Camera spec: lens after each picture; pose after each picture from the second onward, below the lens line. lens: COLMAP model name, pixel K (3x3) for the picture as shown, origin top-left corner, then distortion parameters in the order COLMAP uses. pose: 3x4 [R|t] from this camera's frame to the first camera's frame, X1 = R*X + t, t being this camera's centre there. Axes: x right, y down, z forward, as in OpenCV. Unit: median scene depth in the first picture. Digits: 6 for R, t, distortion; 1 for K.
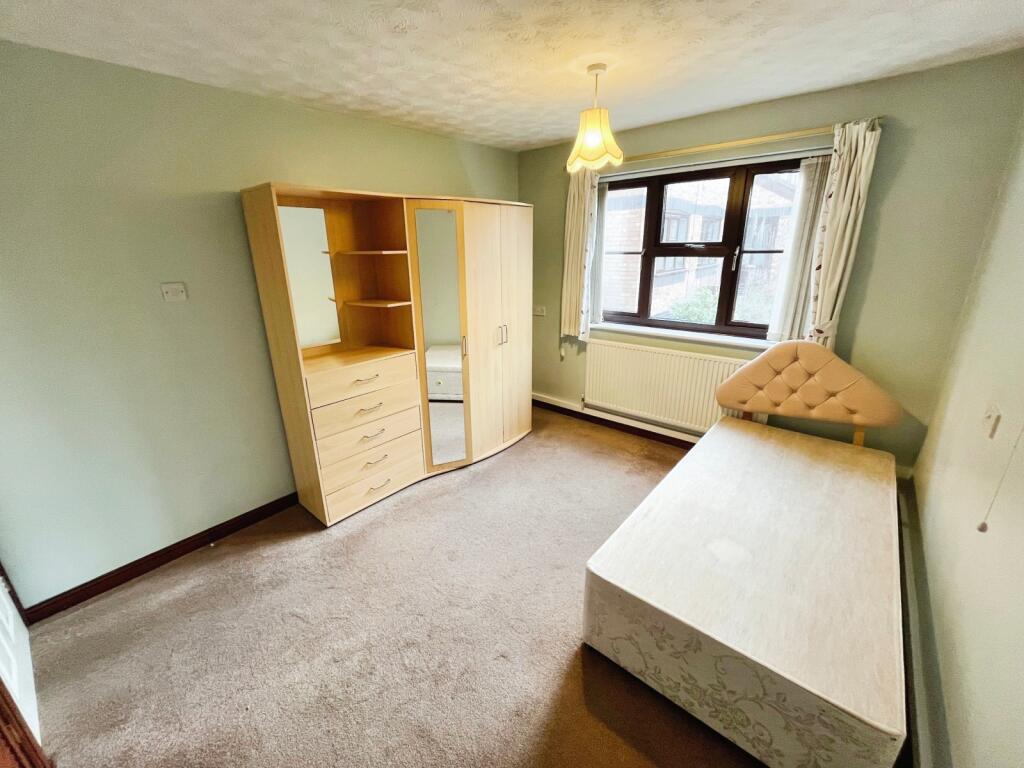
lens RADIAL K [[413.0, 0, 505.7], [0, 413.0, 383.2], [0, 0, 1]] dist [-0.000301, -0.000182]
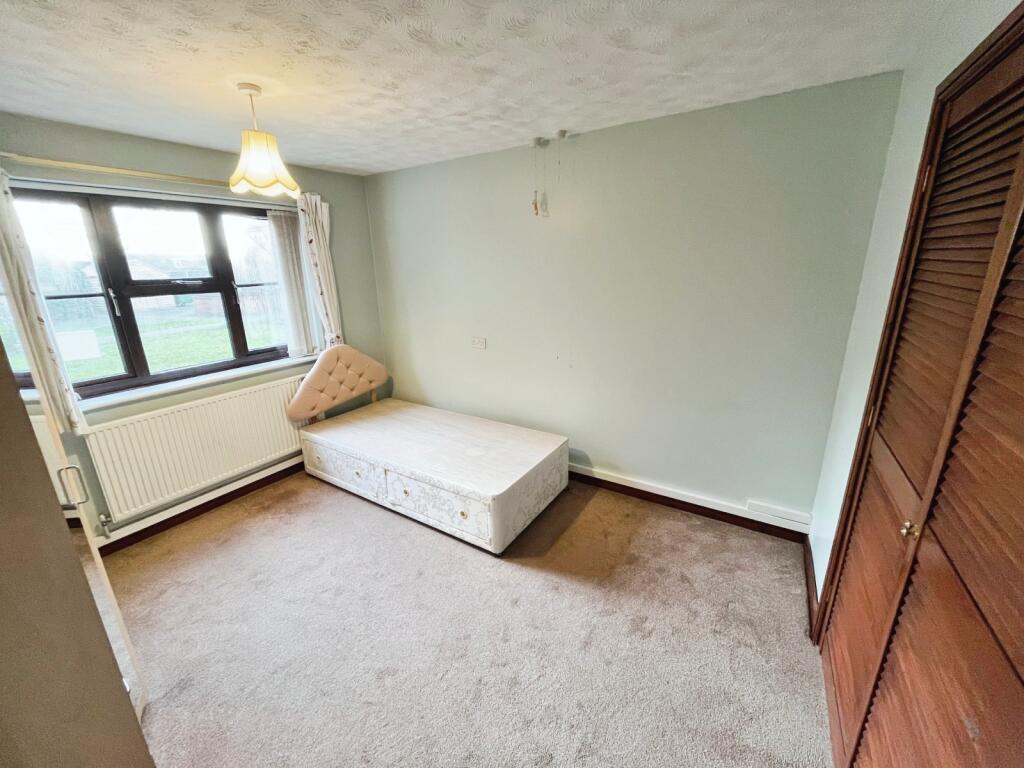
lens RADIAL K [[413.0, 0, 505.7], [0, 413.0, 383.2], [0, 0, 1]] dist [-0.000301, -0.000182]
pose [[-0.124348, -0.250541, 0.960087, -0.593959], [0.349581, 0.894494, 0.278701, -0.152524], [-0.928618, 0.370284, -0.023644, 0.487112]]
